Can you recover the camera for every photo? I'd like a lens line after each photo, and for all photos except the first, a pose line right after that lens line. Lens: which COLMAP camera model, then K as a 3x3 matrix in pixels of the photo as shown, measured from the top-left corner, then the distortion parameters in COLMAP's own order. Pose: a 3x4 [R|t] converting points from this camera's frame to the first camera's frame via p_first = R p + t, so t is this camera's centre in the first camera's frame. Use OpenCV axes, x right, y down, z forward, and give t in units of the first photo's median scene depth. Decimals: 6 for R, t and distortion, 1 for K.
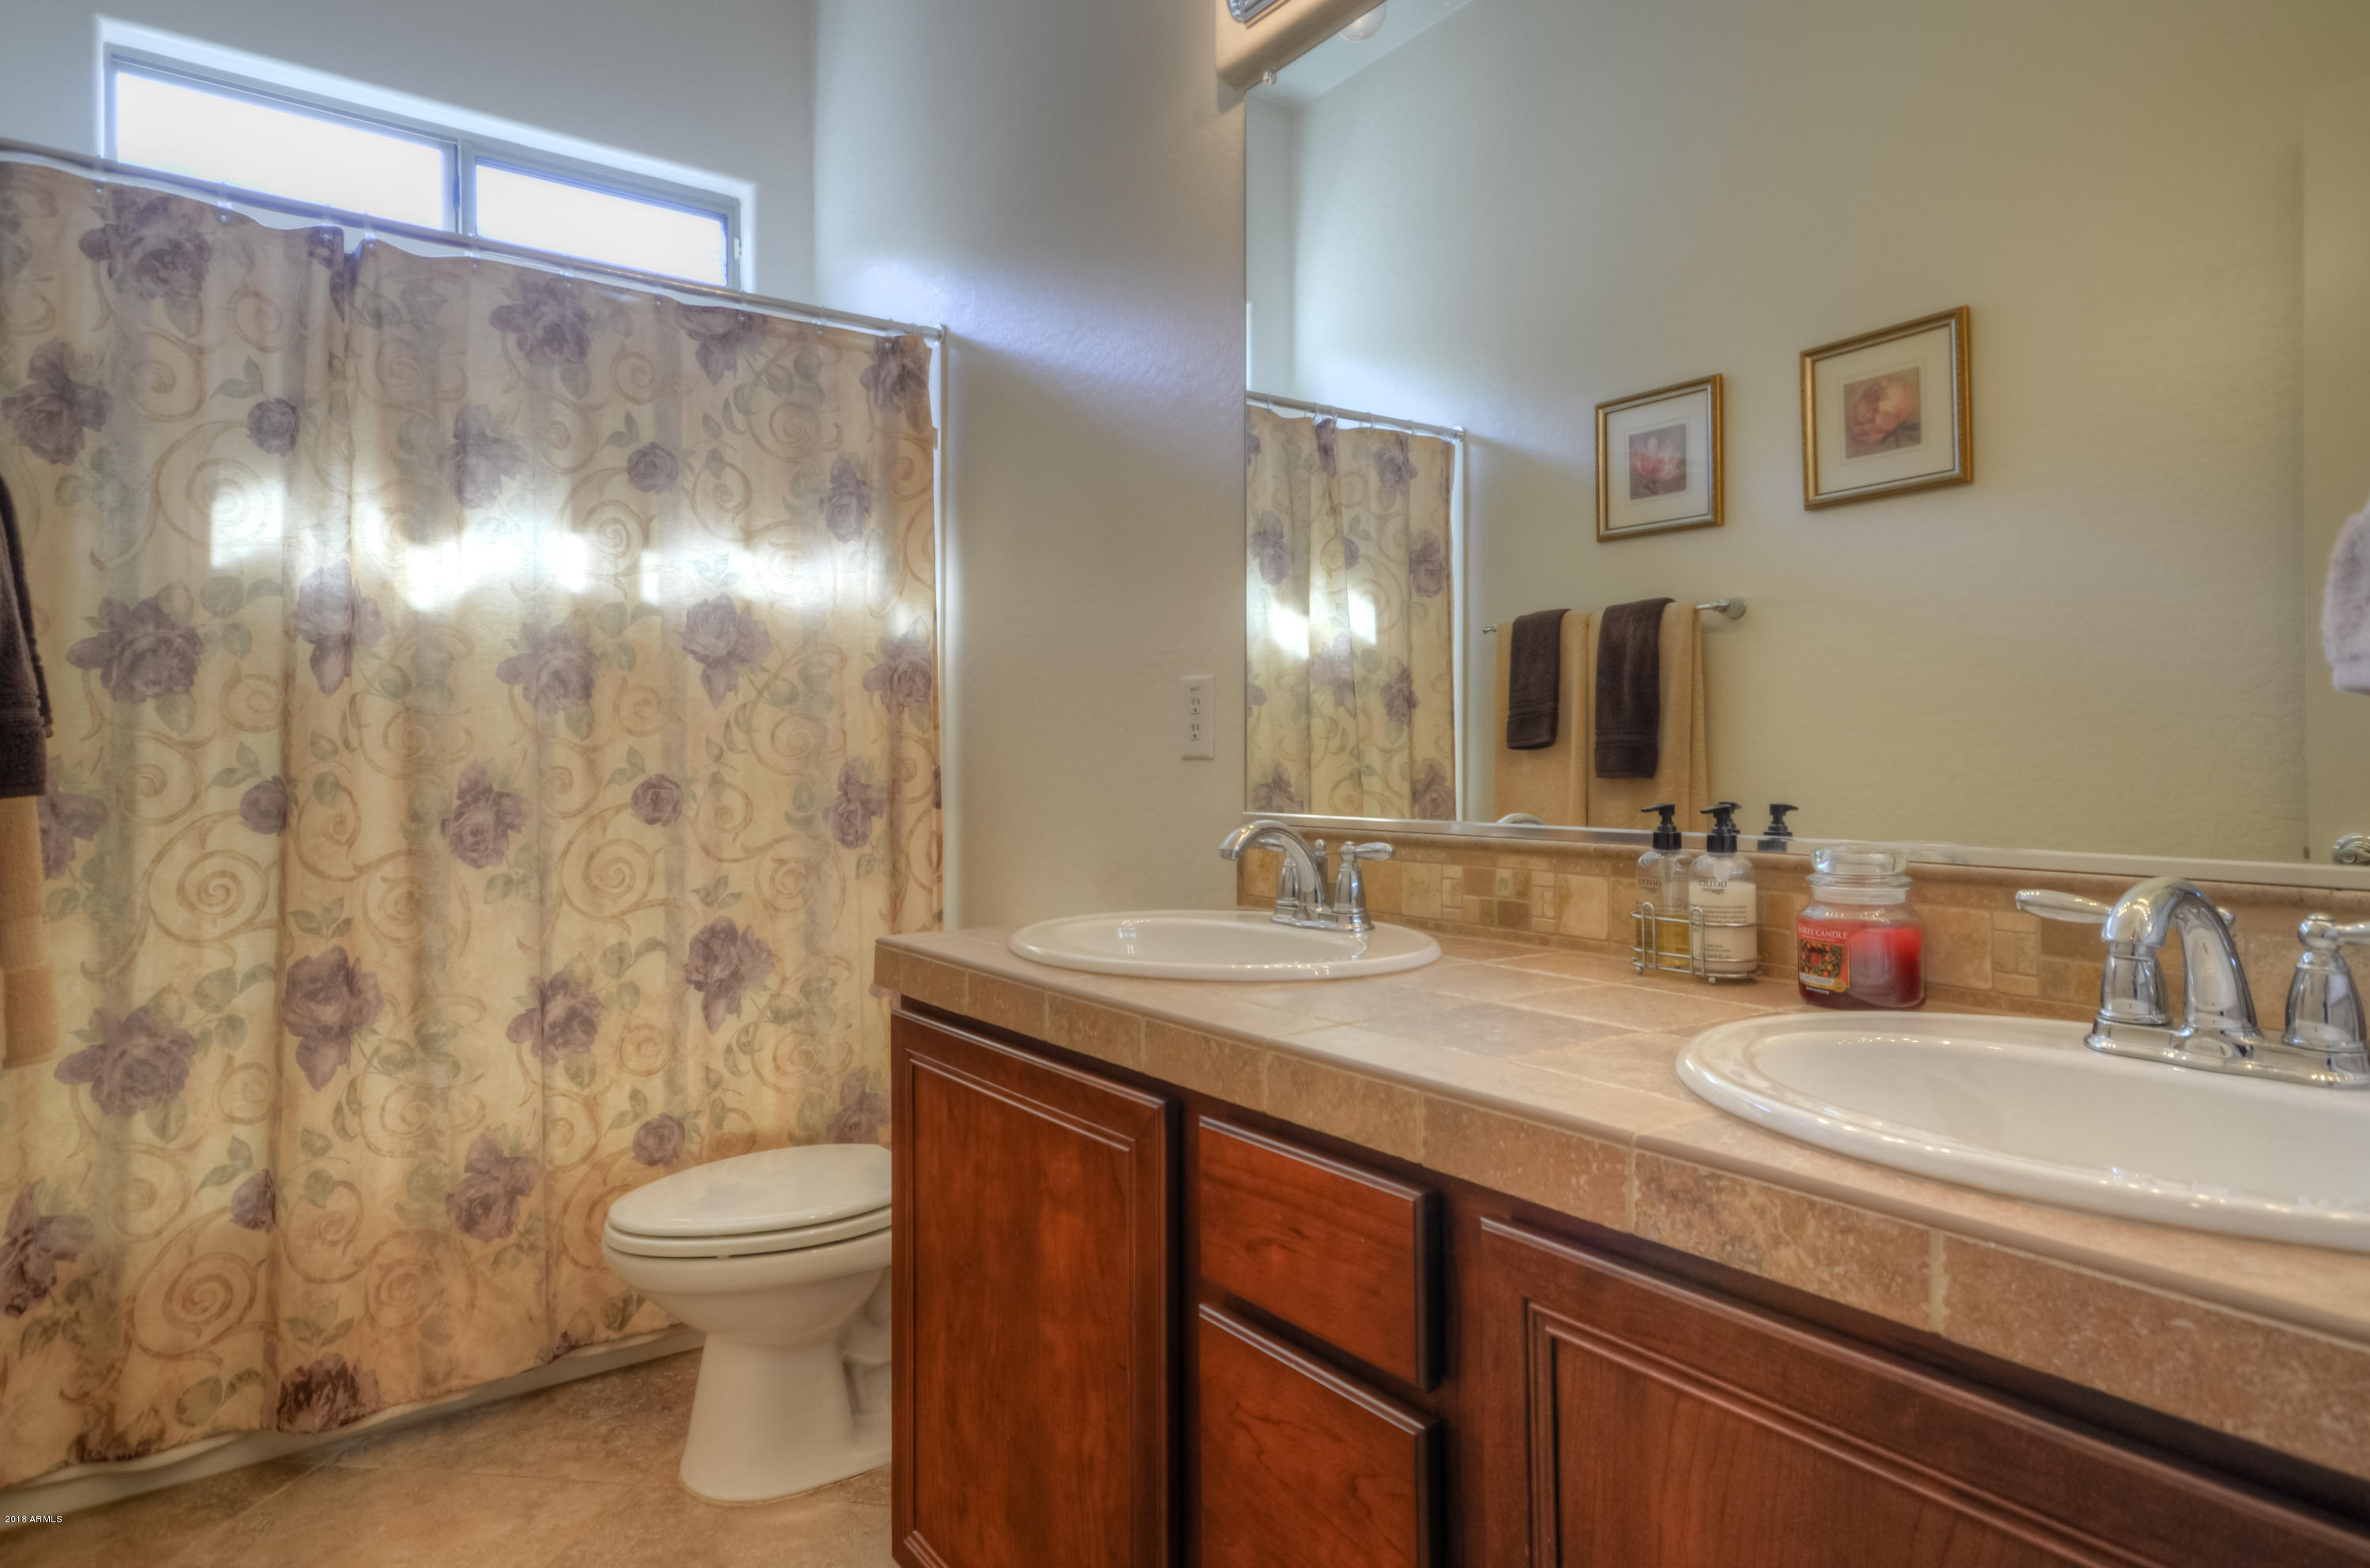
lens RADIAL K [[1427.3, 0, 1185.3], [0, 1427.3, 780.6], [0, 0, 1]] dist [0.000303, 0.000042]
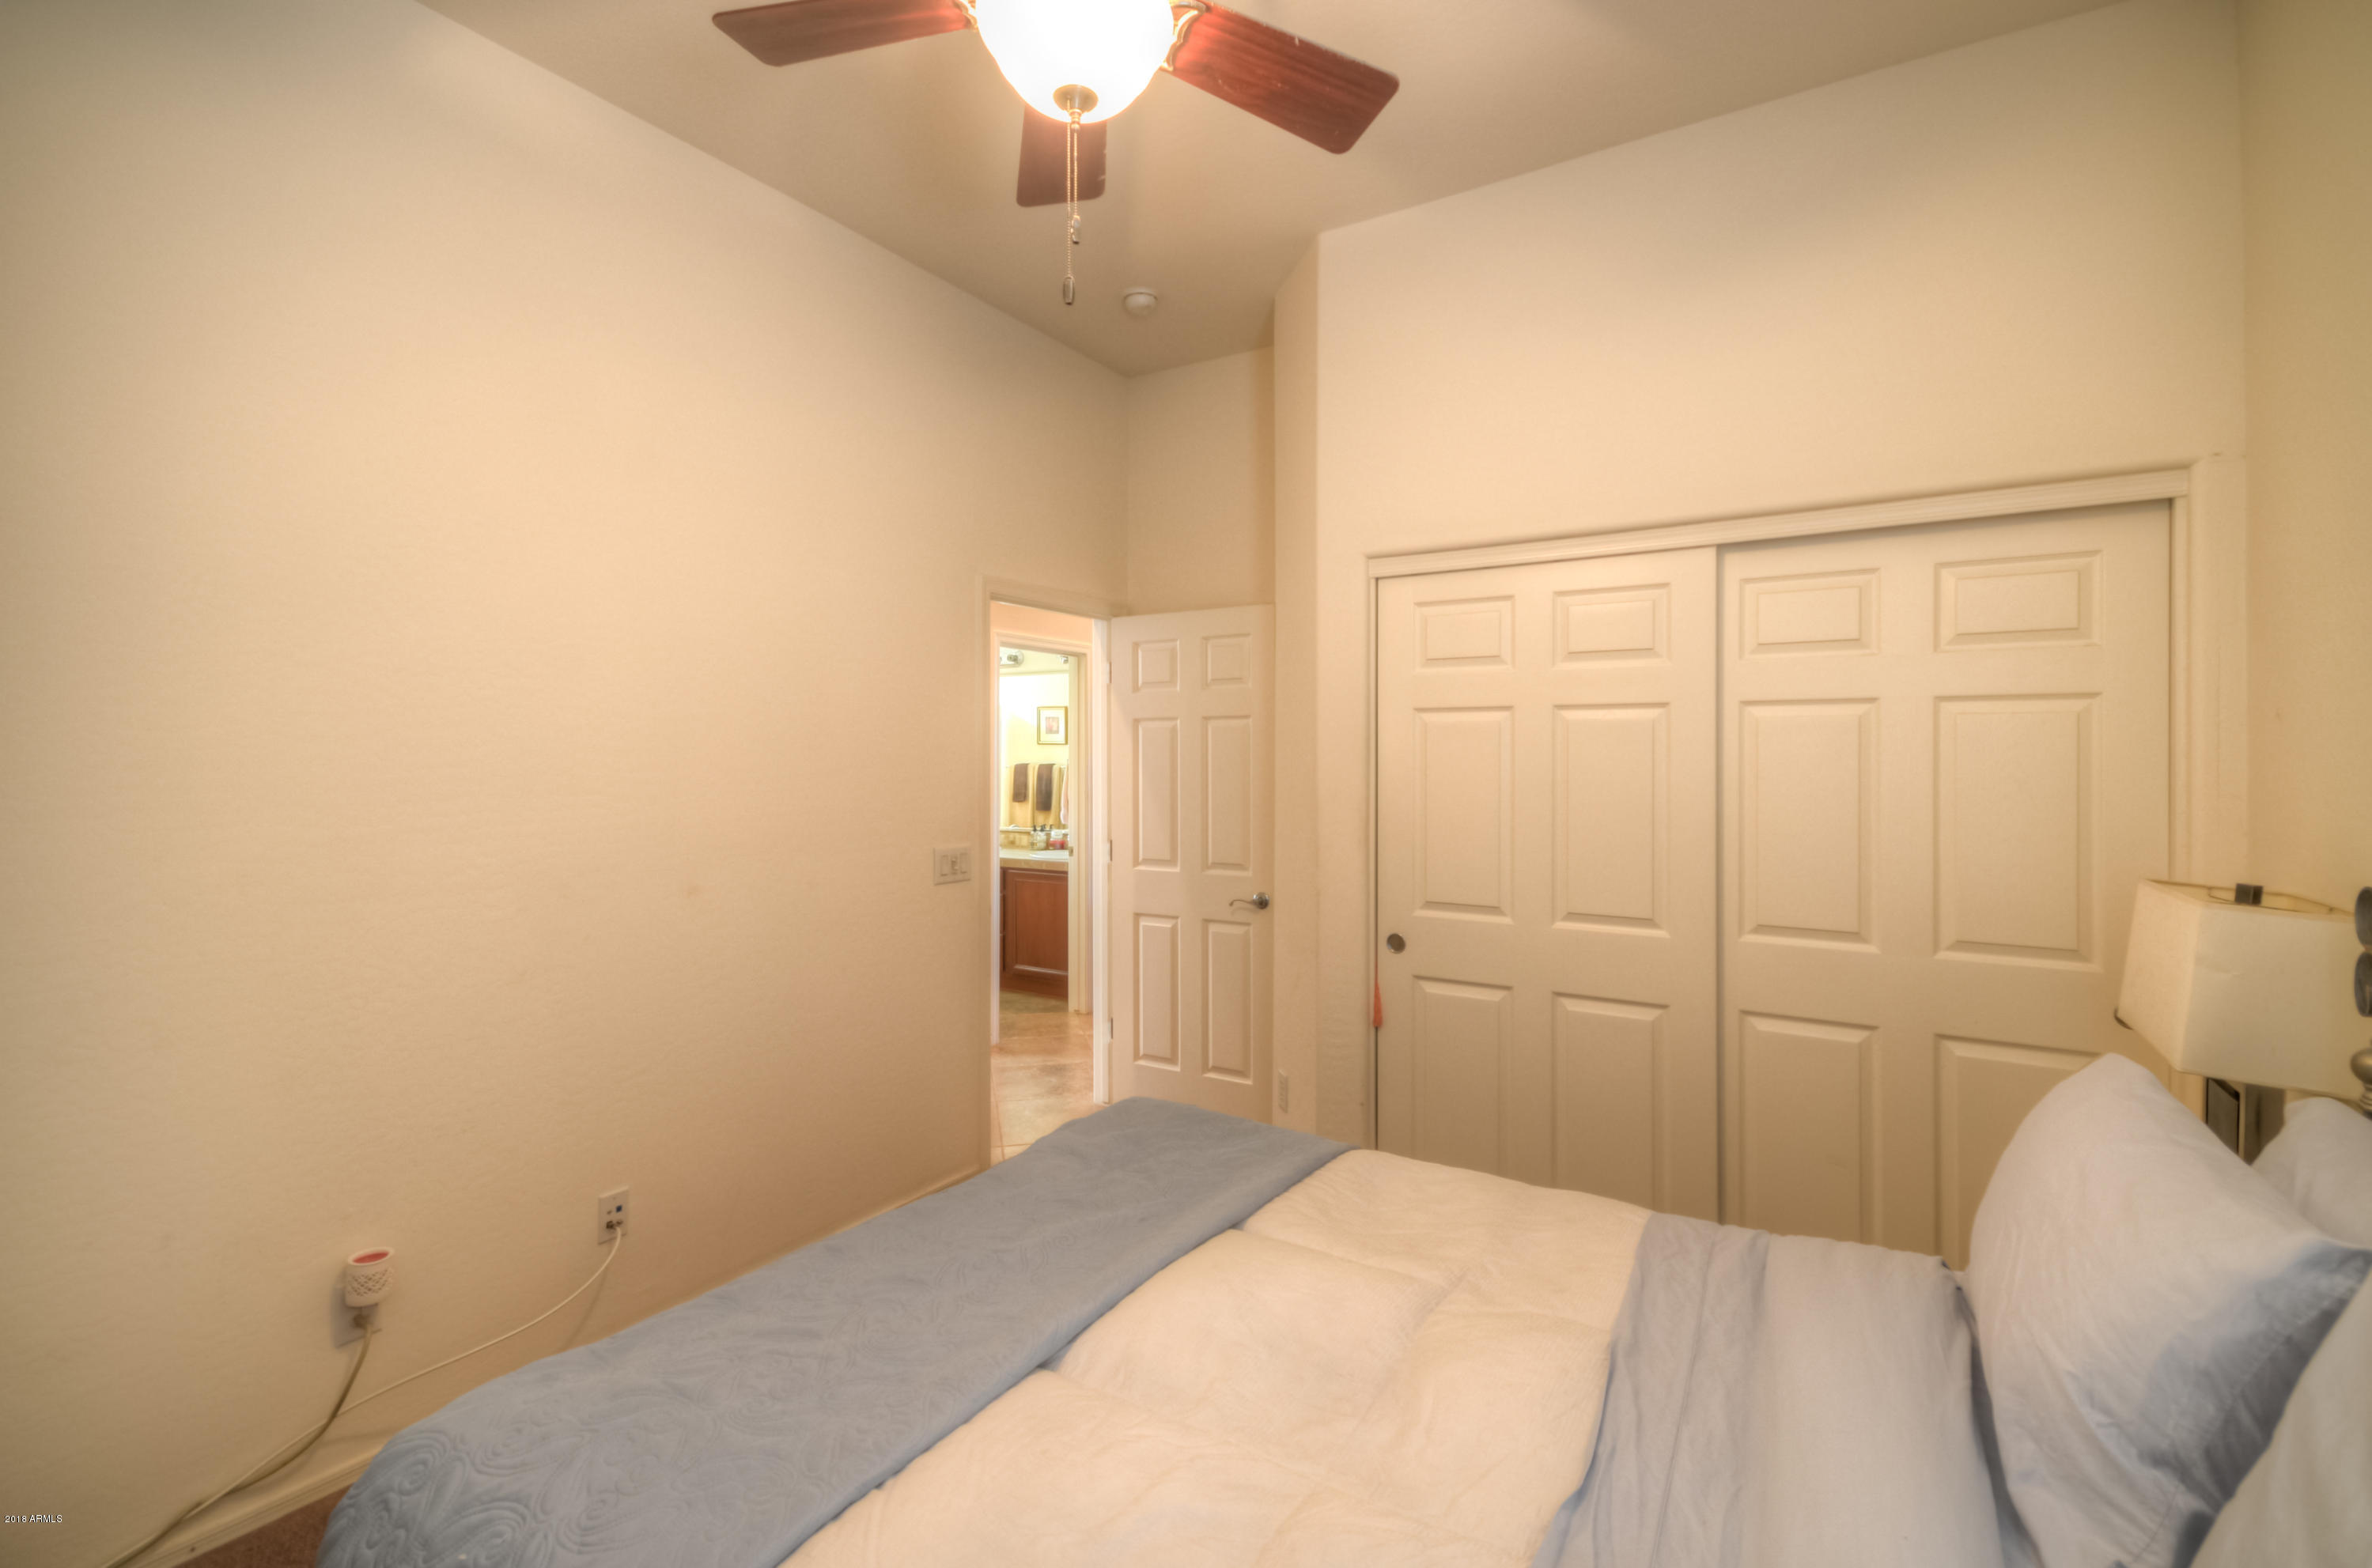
lens RADIAL K [[995.1, 0, 1188.1], [0, 995.1, 777.1], [0, 0, 1]] dist [0.002840, 0.000074]
pose [[0.920578, 0.003232, 0.390546, -0.381156], [-0.007172, 0.999937, 0.008630, -0.112366], [-0.390494, -0.010746, 0.920543, -1.622608]]
